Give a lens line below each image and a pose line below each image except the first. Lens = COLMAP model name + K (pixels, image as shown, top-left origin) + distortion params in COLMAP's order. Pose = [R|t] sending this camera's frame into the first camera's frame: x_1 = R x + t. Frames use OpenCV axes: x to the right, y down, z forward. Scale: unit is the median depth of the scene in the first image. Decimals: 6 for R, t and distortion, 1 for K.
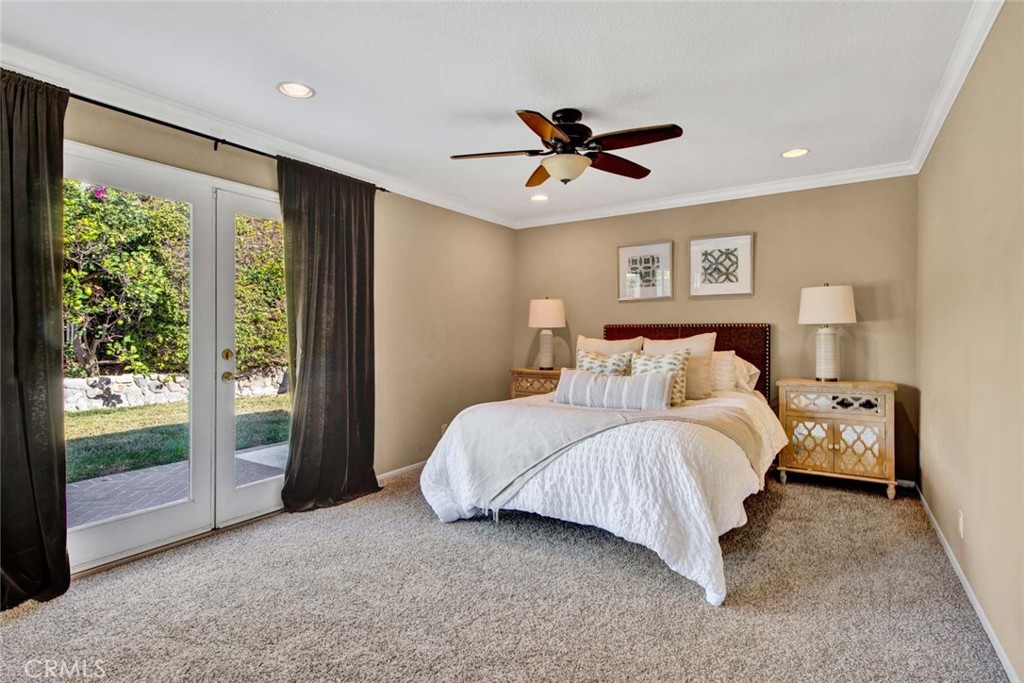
lens RADIAL K [[495.8, 0, 517.2], [0, 495.8, 341.0], [0, 0, 1]] dist [0.000987, -0.000536]
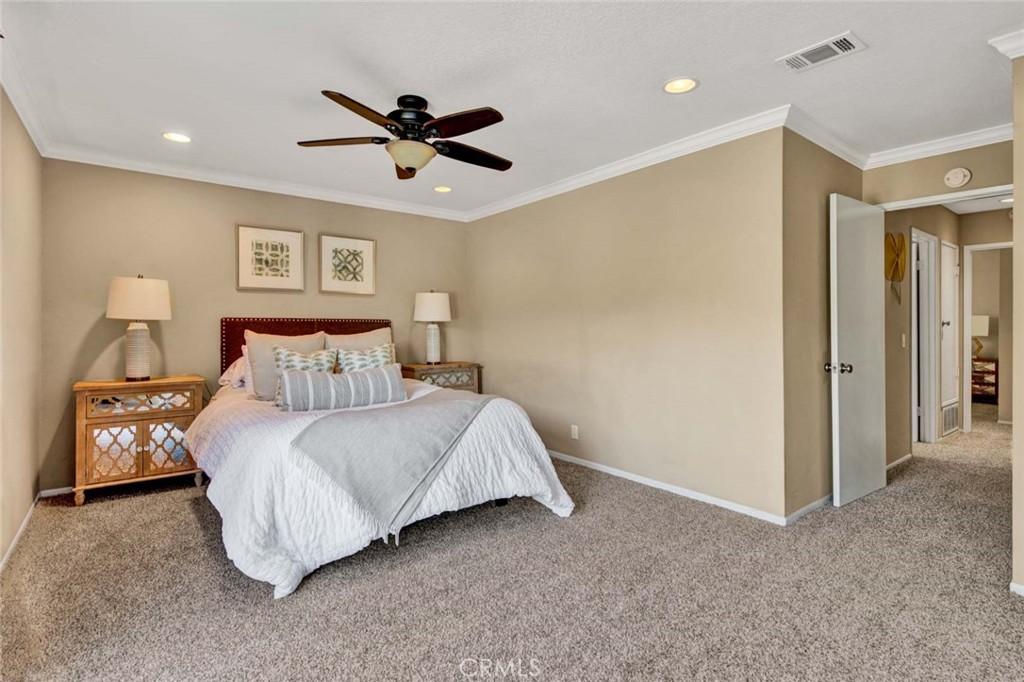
lens RADIAL K [[495.8, 0, 516.0], [0, 495.8, 332.4], [0, 0, 1]] dist [0.000987, -0.000536]
pose [[0.337927, -0.005013, 0.941159, -0.472061], [0.013821, 0.999904, 0.000363, -0.002158], [-0.941071, 0.012885, 0.337964, 0.305543]]
